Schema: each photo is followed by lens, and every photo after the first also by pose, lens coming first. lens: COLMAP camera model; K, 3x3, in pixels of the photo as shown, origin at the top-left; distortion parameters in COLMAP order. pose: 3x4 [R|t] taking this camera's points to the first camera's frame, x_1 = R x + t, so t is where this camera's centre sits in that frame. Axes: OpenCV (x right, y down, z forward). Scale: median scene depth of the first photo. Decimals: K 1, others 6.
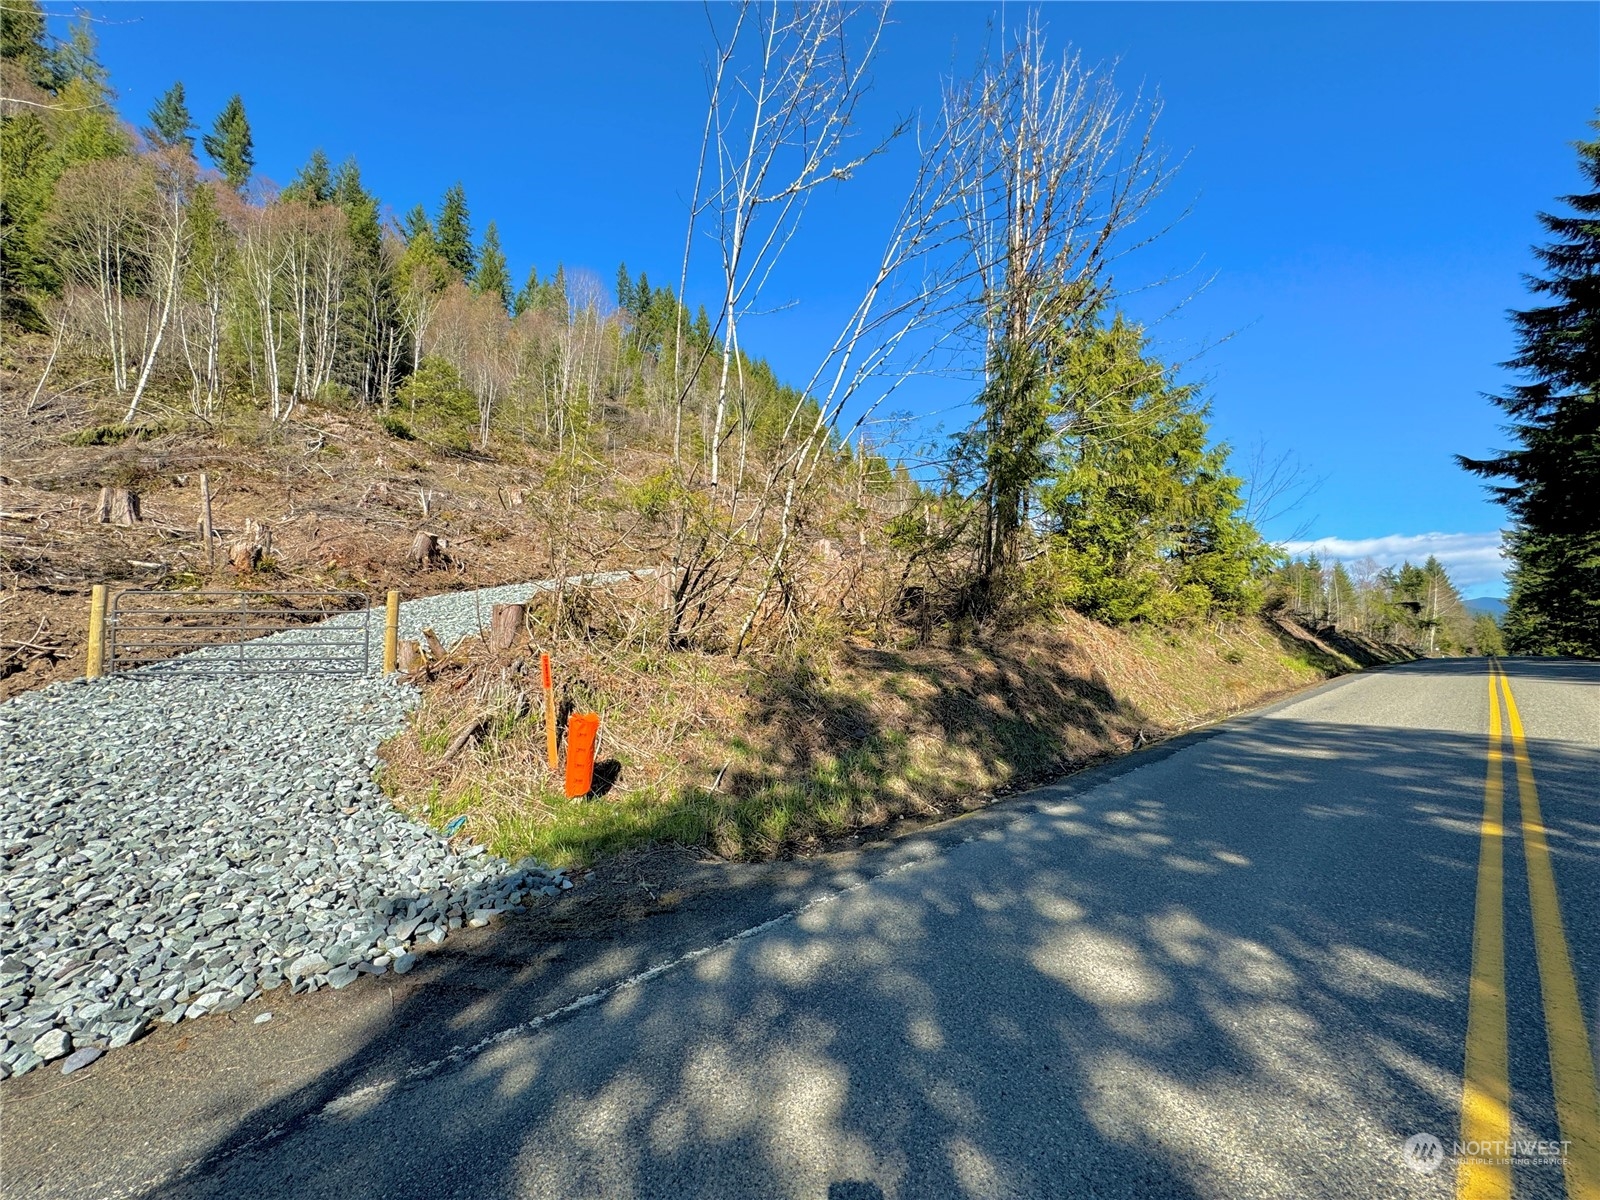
lens RADIAL K [[635.8, 0, 800.0], [0, 635.8, 600.0], [0, 0, 1]] dist [-0.002656, 0.001144]
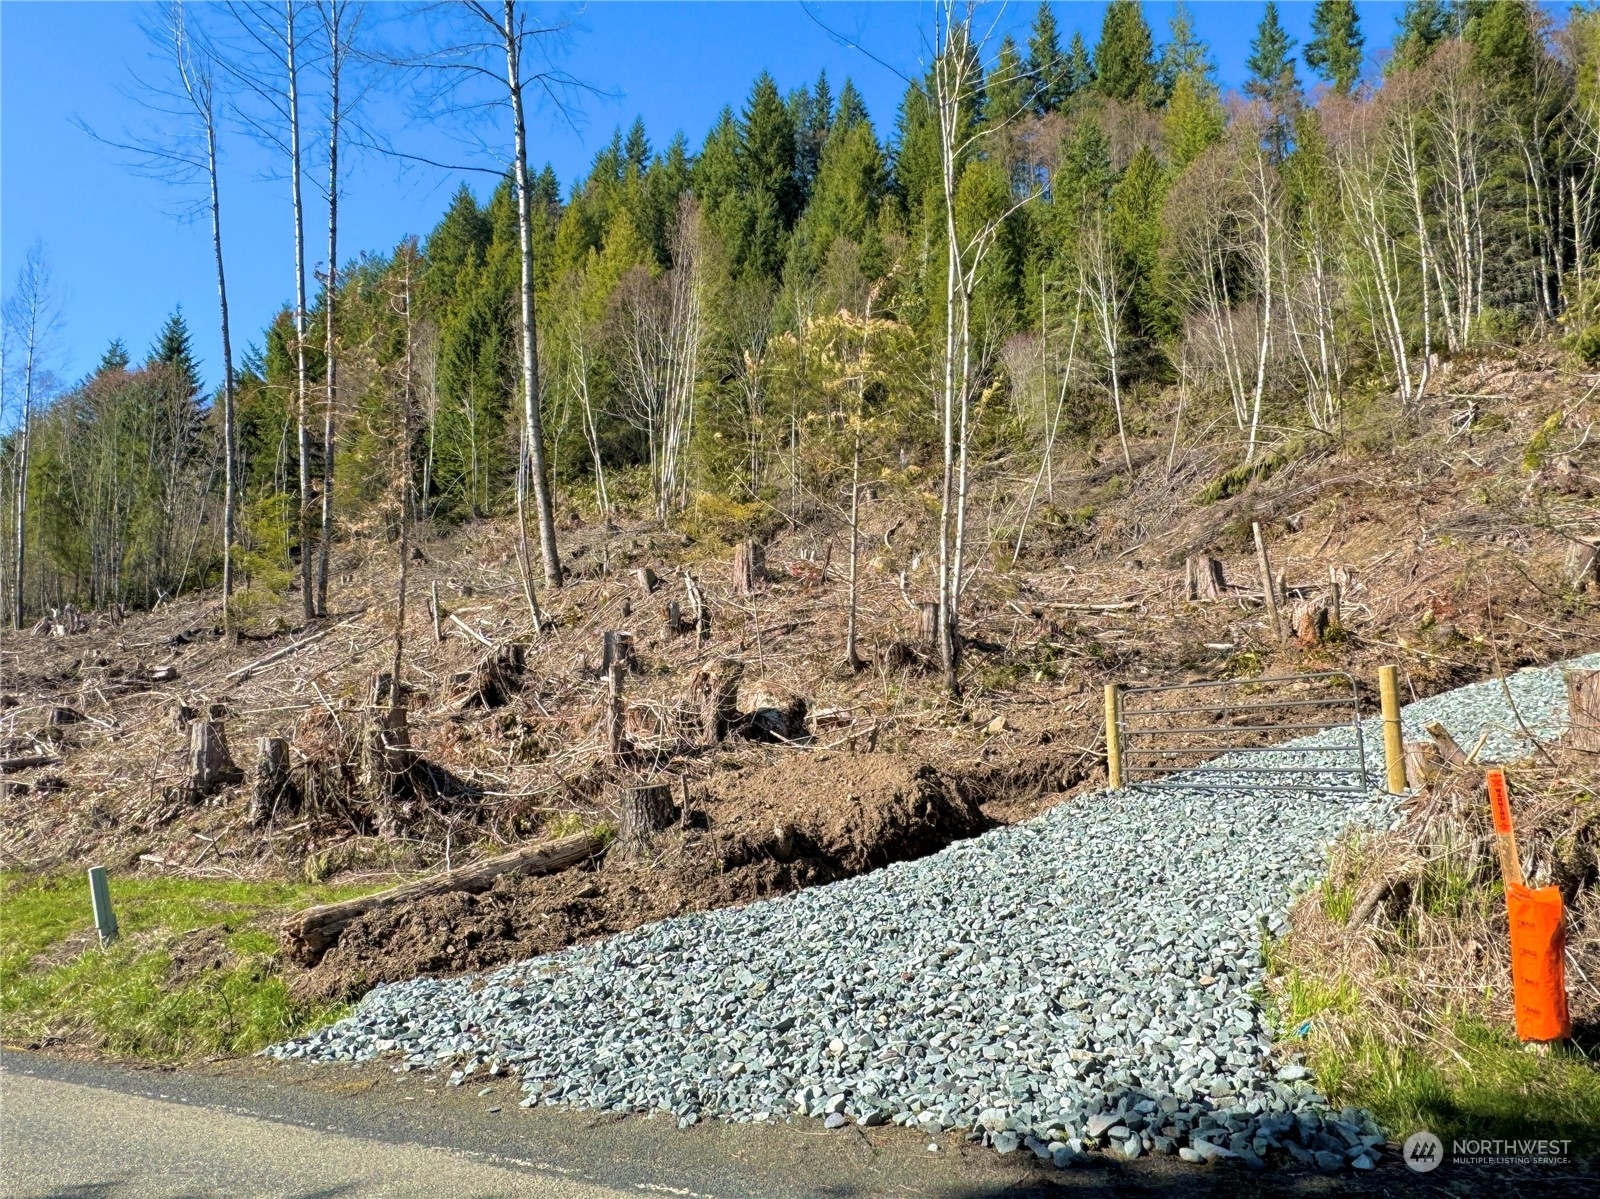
lens RADIAL K [[1109.3, 0, 800.0], [0, 1109.3, 599.5], [0, 0, 1]] dist [0.002325, 0.003031]
pose [[0.317890, -0.133009, -0.938751, 0.052060], [0.082993, 0.990214, -0.112197, -0.000648], [0.944488, -0.042244, 0.325818, 0.017433]]
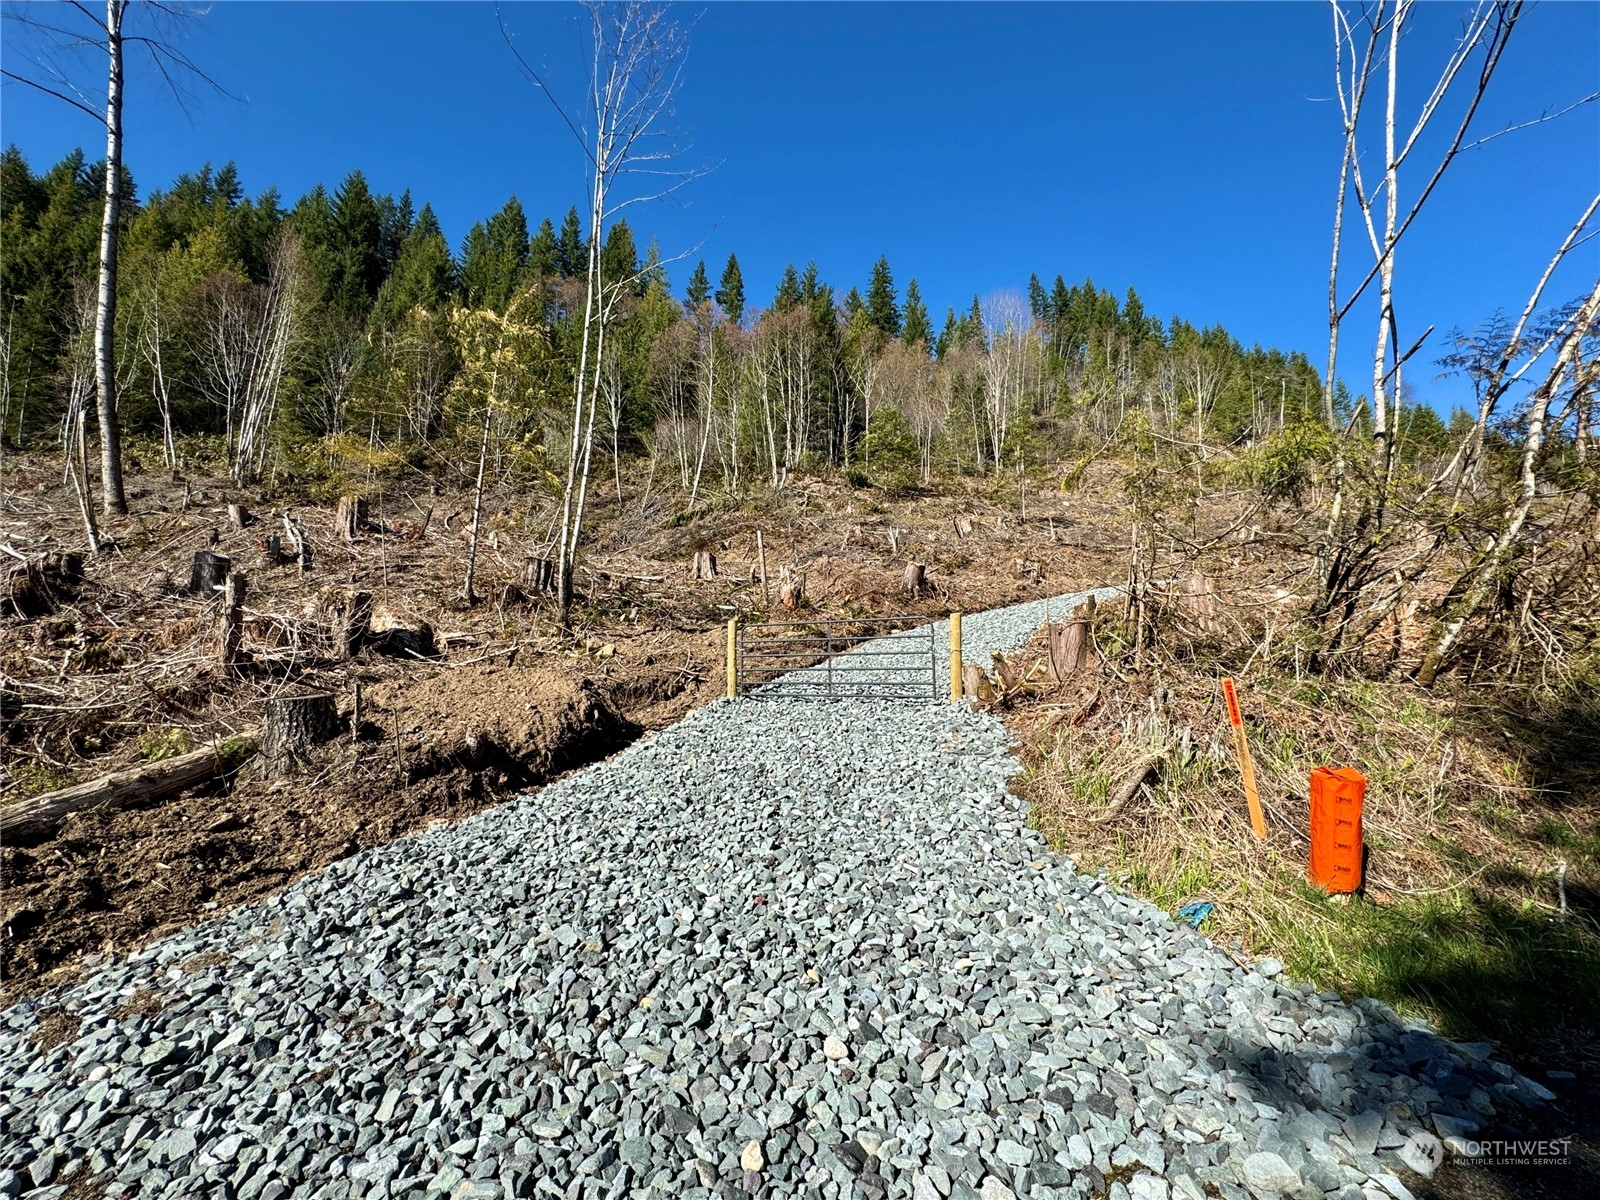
lens RADIAL K [[664.5, 0, 809.2], [0, 664.5, 597.5], [0, 0, 1]] dist [-0.000941, 0.000410]
pose [[0.806157, -0.067296, -0.587862, -0.050737], [0.041534, 0.997497, -0.057232, 0.002422], [0.590242, 0.021721, 0.806934, 0.014276]]
